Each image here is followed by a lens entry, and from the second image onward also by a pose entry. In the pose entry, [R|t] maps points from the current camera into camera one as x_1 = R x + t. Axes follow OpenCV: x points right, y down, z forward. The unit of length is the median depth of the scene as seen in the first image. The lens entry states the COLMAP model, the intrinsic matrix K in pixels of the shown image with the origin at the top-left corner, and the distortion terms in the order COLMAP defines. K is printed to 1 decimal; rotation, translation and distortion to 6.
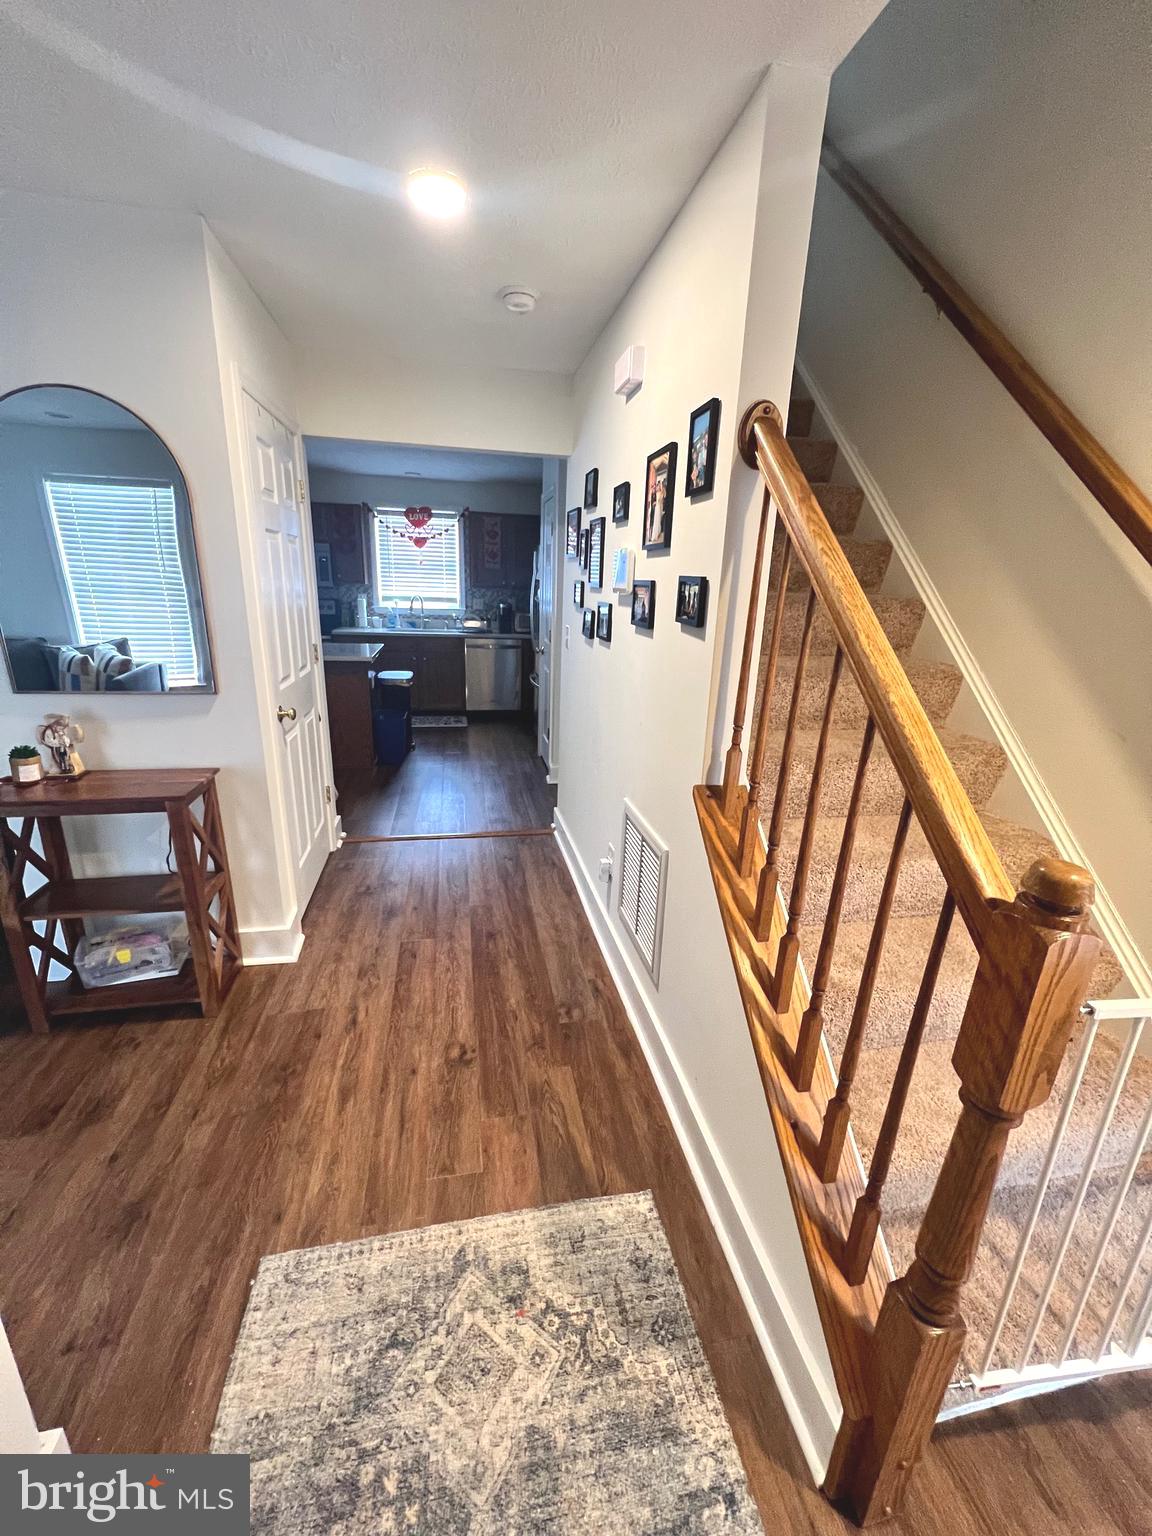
lens RADIAL K [[613.7, 0, 576.8], [0, 613.7, 766.3], [0, 0, 1]] dist [-0.003249, 0.000407]
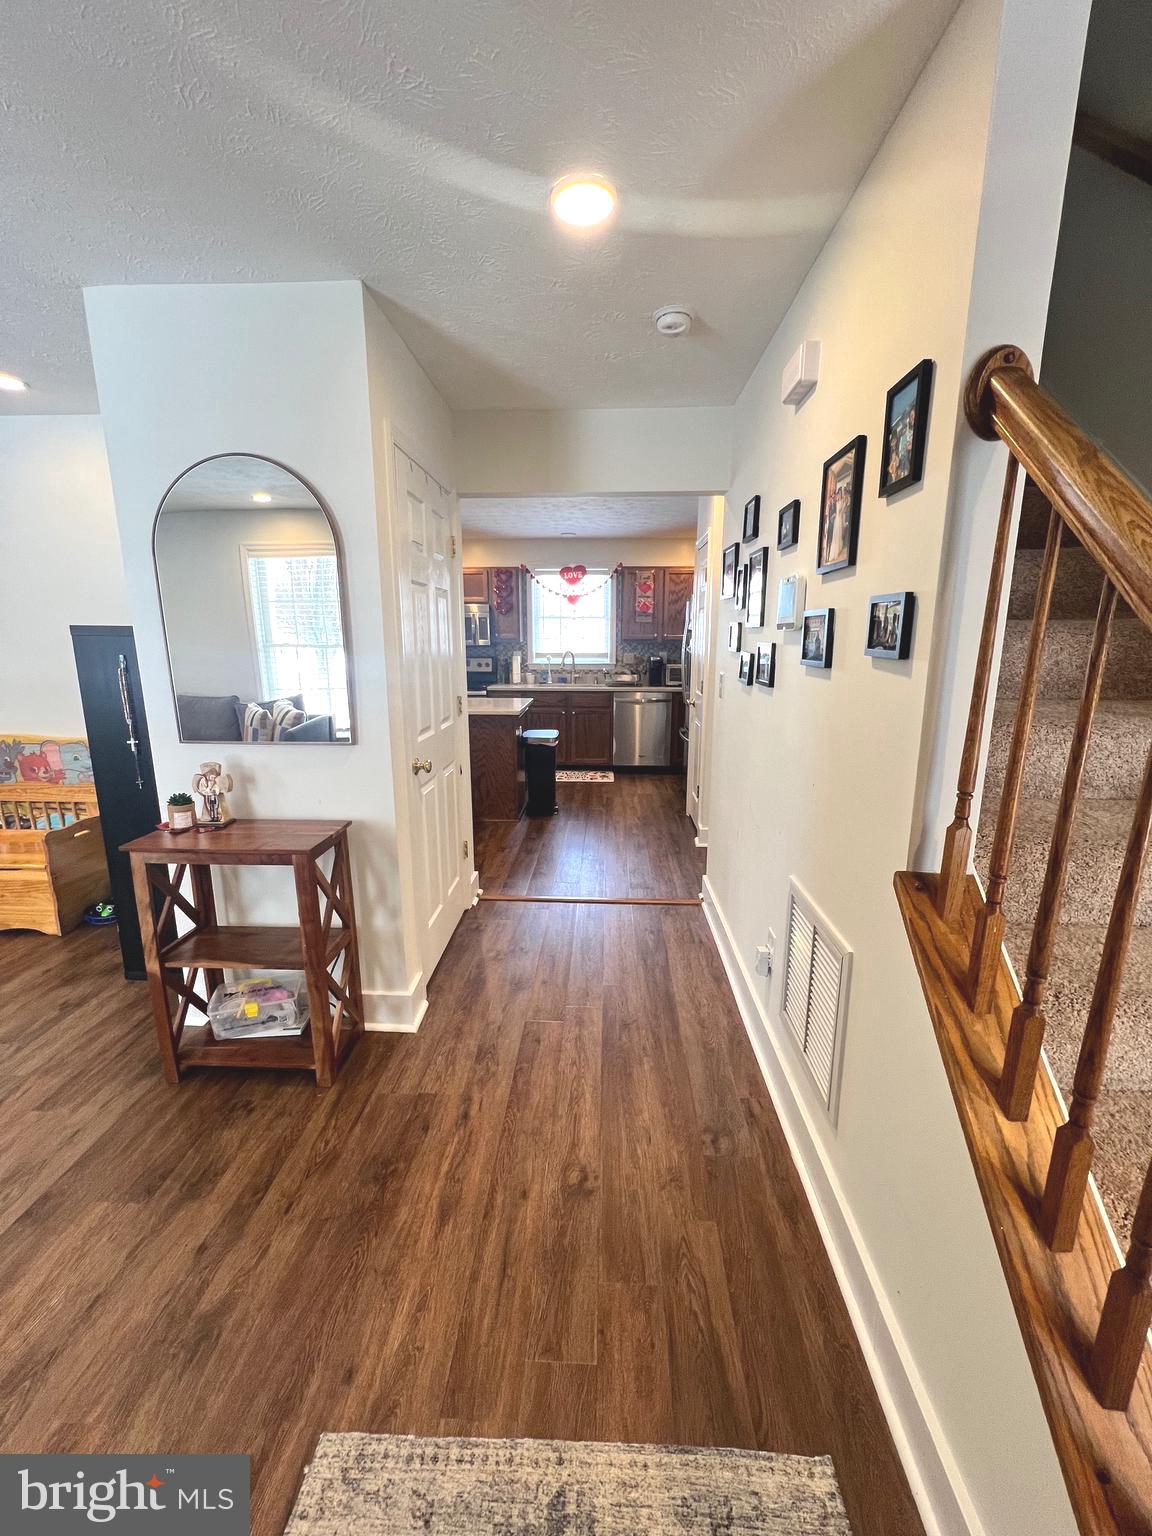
lens RADIAL K [[613.7, 0, 581.1], [0, 613.7, 767.3], [0, 0, 1]] dist [-0.003249, 0.000407]
pose [[0.971780, 0.014893, -0.235419, -0.002289], [-0.035691, 0.995798, -0.084331, -0.014500], [0.233174, 0.090354, 0.968228, 0.151144]]
